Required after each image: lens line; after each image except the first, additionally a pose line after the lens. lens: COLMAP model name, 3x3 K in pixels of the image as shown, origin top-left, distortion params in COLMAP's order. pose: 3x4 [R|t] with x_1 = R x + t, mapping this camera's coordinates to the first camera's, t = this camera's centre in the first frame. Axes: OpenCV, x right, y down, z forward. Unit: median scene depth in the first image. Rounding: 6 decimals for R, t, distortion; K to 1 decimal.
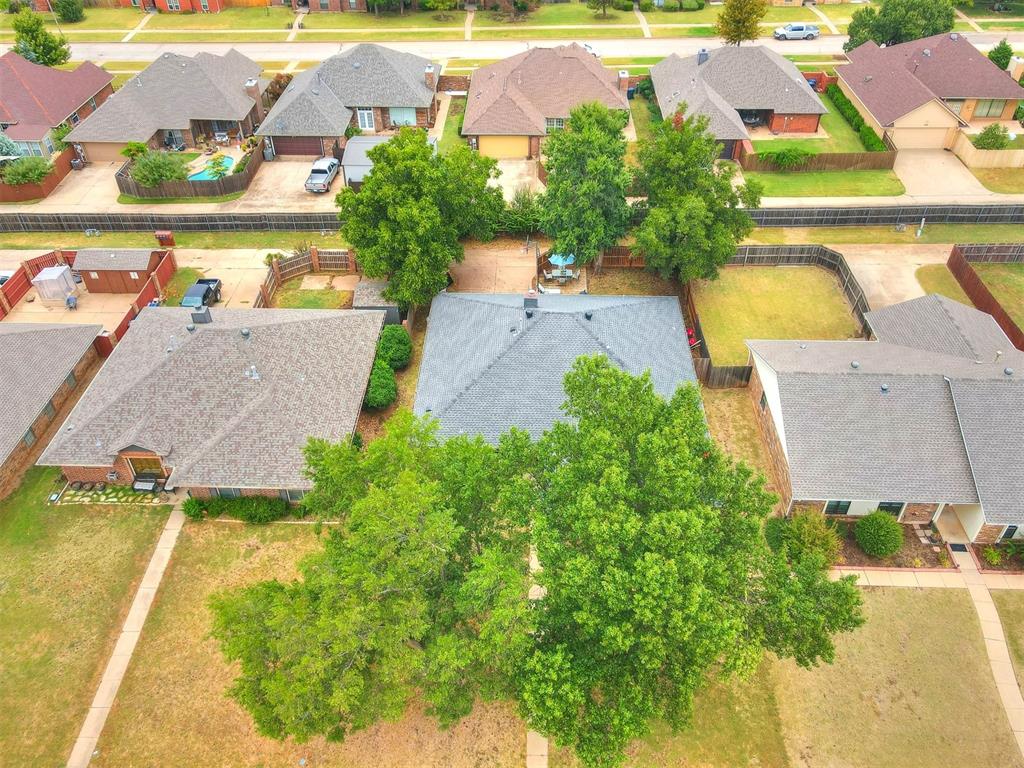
lens RADIAL K [[782.2, 0, 512.0], [0, 782.2, 384.0], [0, 0, 1]] dist [0.013614, 0.011792]
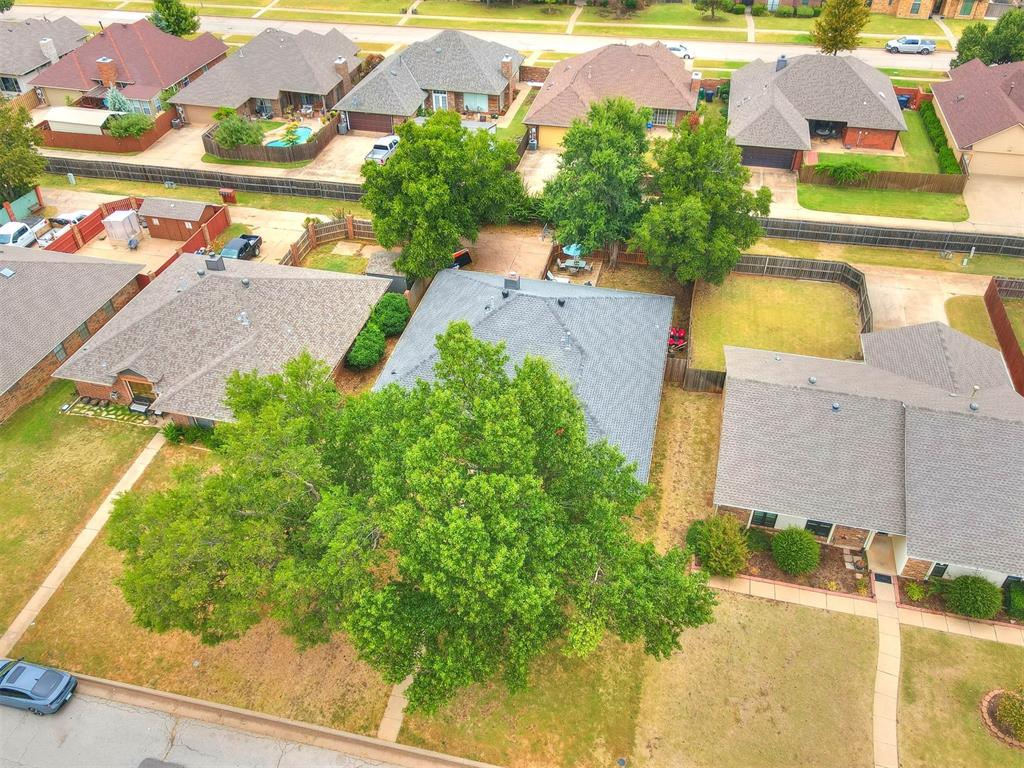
lens RADIAL K [[782.2, 0, 512.0], [0, 782.2, 384.0], [0, 0, 1]] dist [0.013614, 0.011792]
pose [[0.980485, 0.126989, -0.150075, 0.156138], [-0.126552, 0.991881, 0.012494, 0.011111], [0.150444, 0.006742, 0.988596, -0.016150]]
